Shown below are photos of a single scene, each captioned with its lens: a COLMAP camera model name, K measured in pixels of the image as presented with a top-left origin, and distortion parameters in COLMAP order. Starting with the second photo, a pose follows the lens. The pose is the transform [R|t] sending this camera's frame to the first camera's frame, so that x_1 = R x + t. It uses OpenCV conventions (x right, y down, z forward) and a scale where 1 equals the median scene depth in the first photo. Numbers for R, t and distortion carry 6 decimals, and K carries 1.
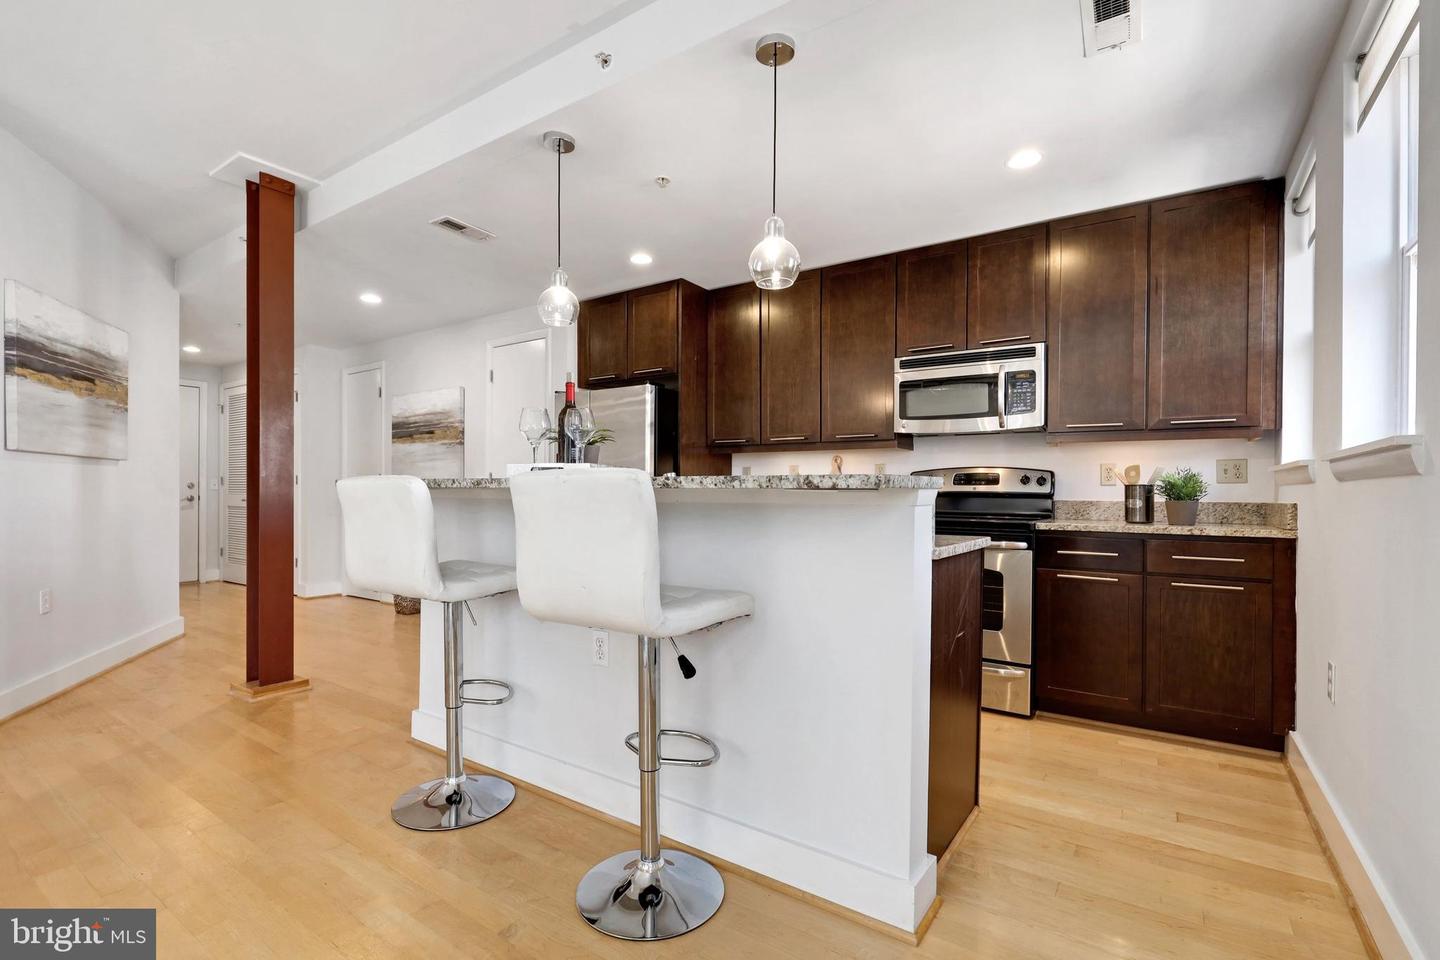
lens RADIAL K [[653.7, 0, 717.2], [0, 653.7, 493.1], [0, 0, 1]] dist [-0.001762, -0.000257]
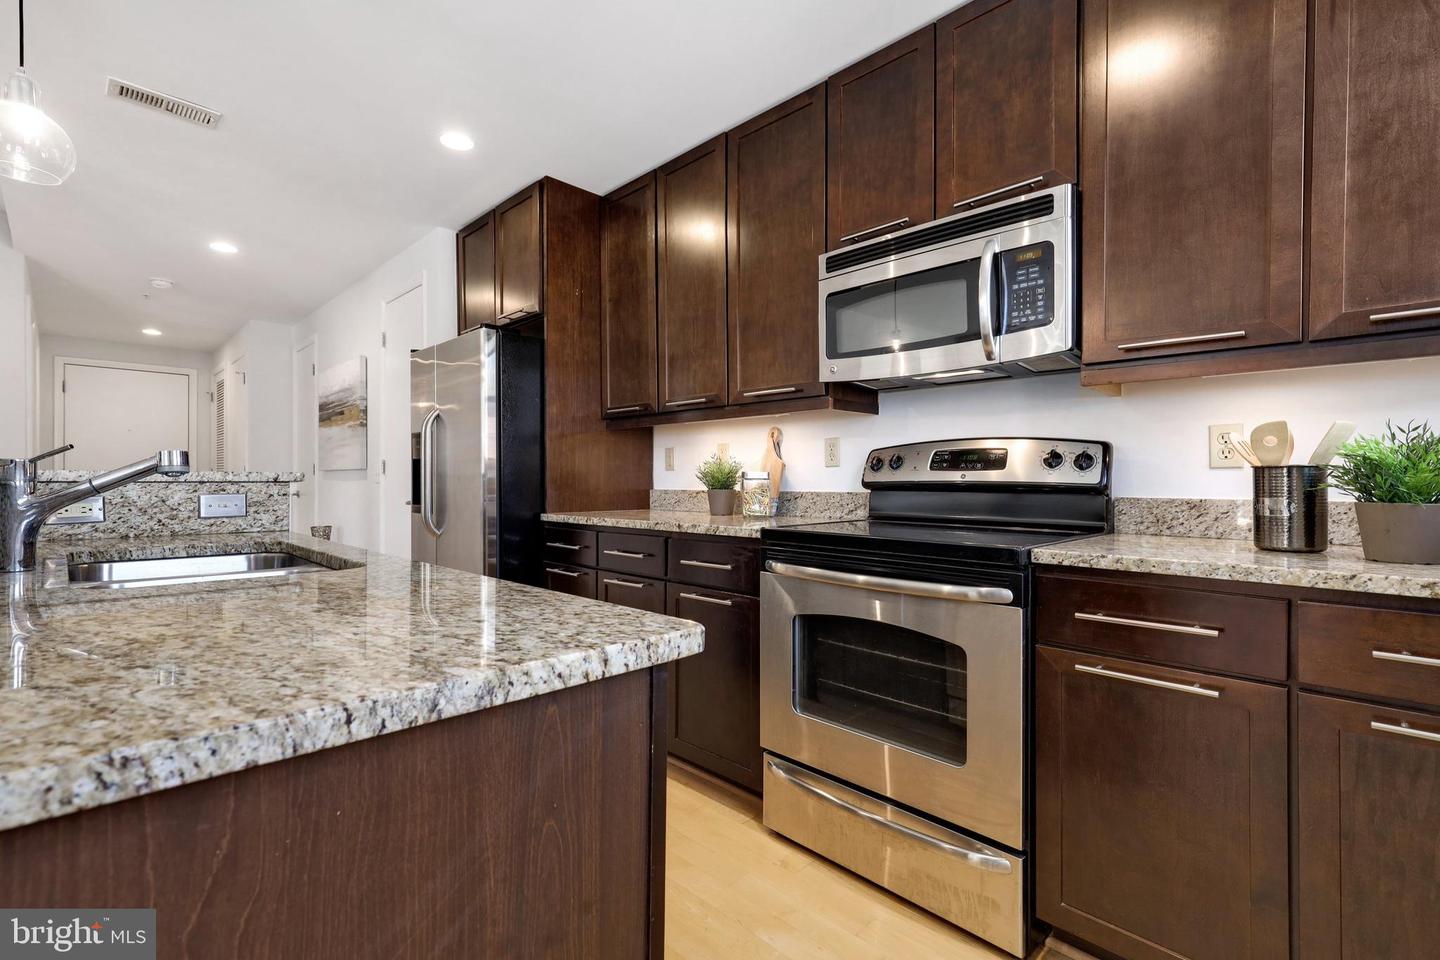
lens RADIAL K [[649.9, 0, 720.0], [0, 649.9, 480.0], [0, 0, 1]] dist [0.009787, 0.000224]
pose [[0.981286, -0.006008, -0.192462, 0.330881], [0.005661, 0.999981, -0.002353, -0.004036], [0.192473, 0.001220, 0.981302, 0.457946]]
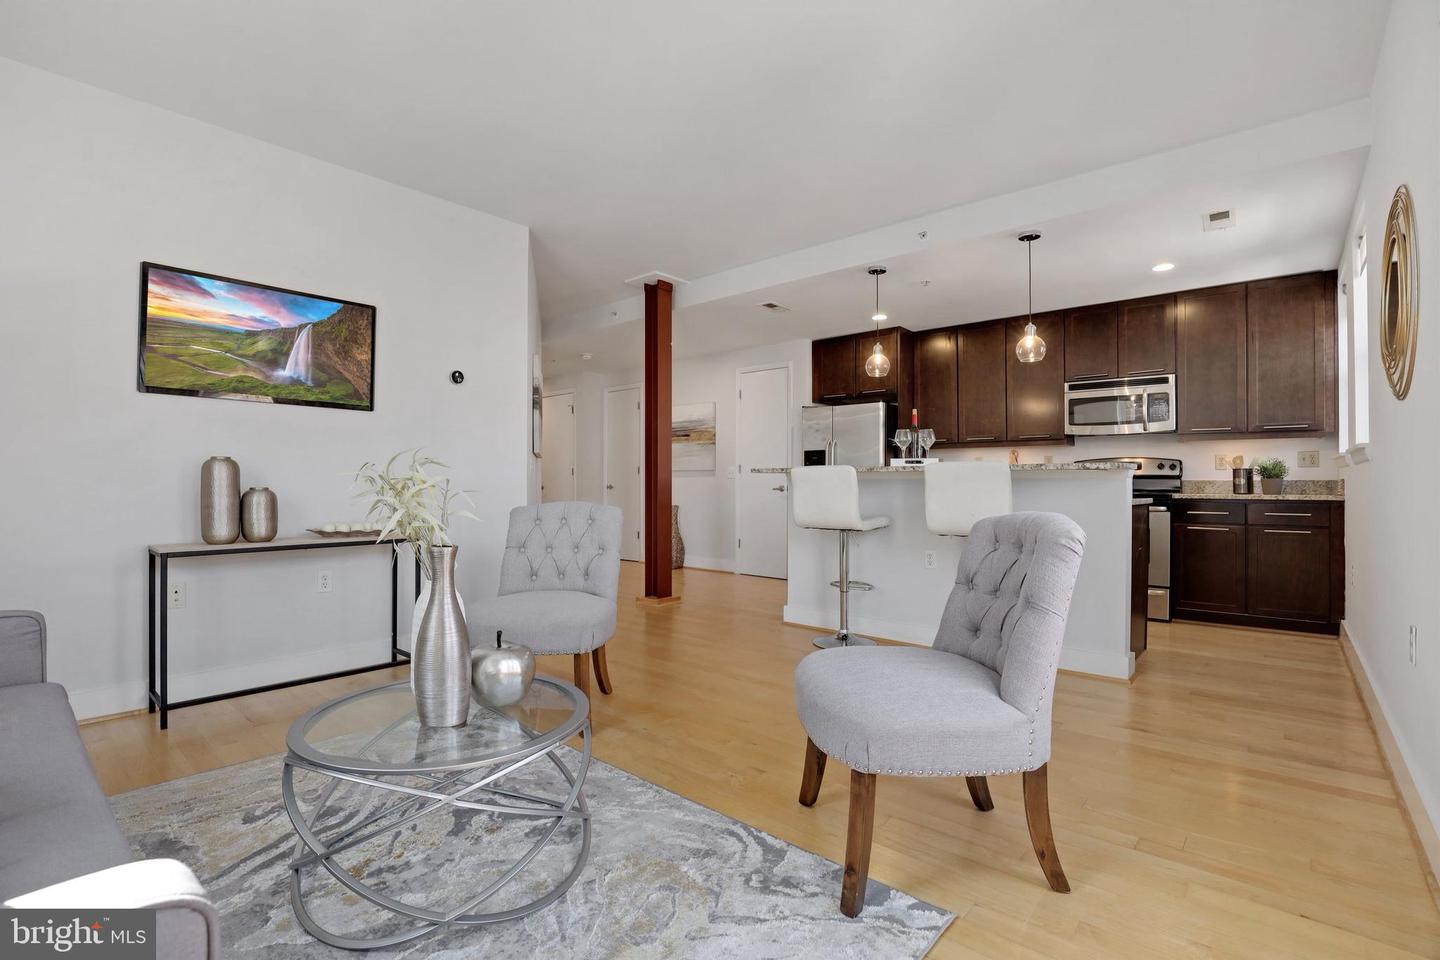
lens RADIAL K [[661.2, 0, 713.4], [0, 661.2, 479.4], [0, 0, 1]] dist [-0.037209, 0.006633]
pose [[0.992765, -0.006145, -0.119914, -0.368097], [0.005118, 0.999948, -0.008868, 0.018044], [0.119963, 0.008190, 0.992745, -0.595206]]
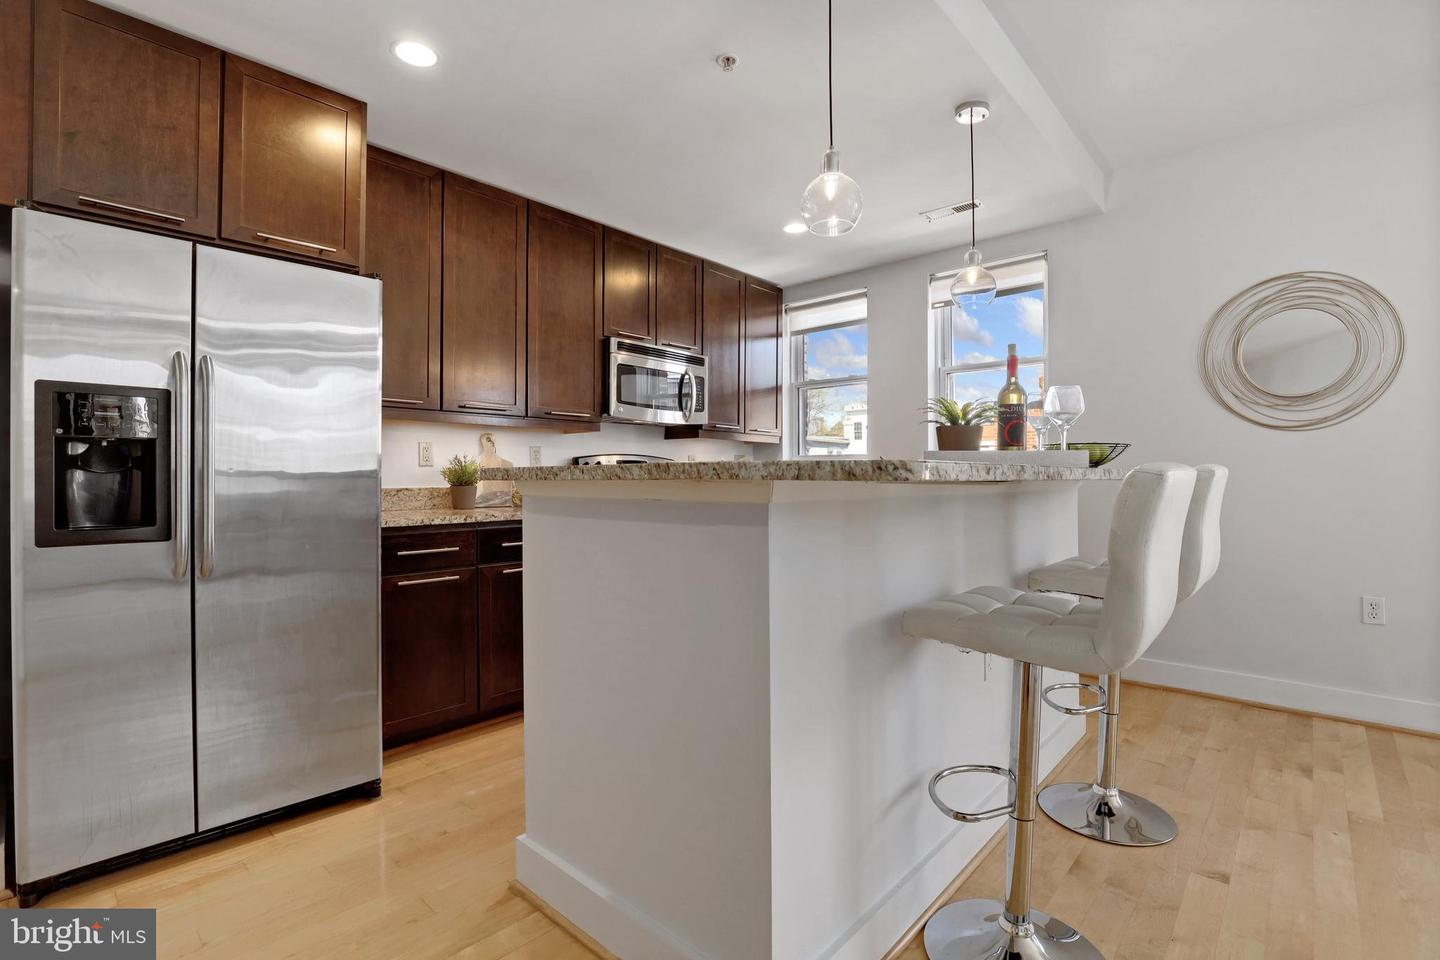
lens RADIAL K [[661.2, 0, 713.4], [0, 661.2, 479.4], [0, 0, 1]] dist [-0.037209, 0.006633]
pose [[0.141945, -0.009229, 0.989831, -0.730178], [0.005990, 0.999946, 0.008464, -0.009103], [-0.989856, 0.004728, 0.141993, 0.807753]]
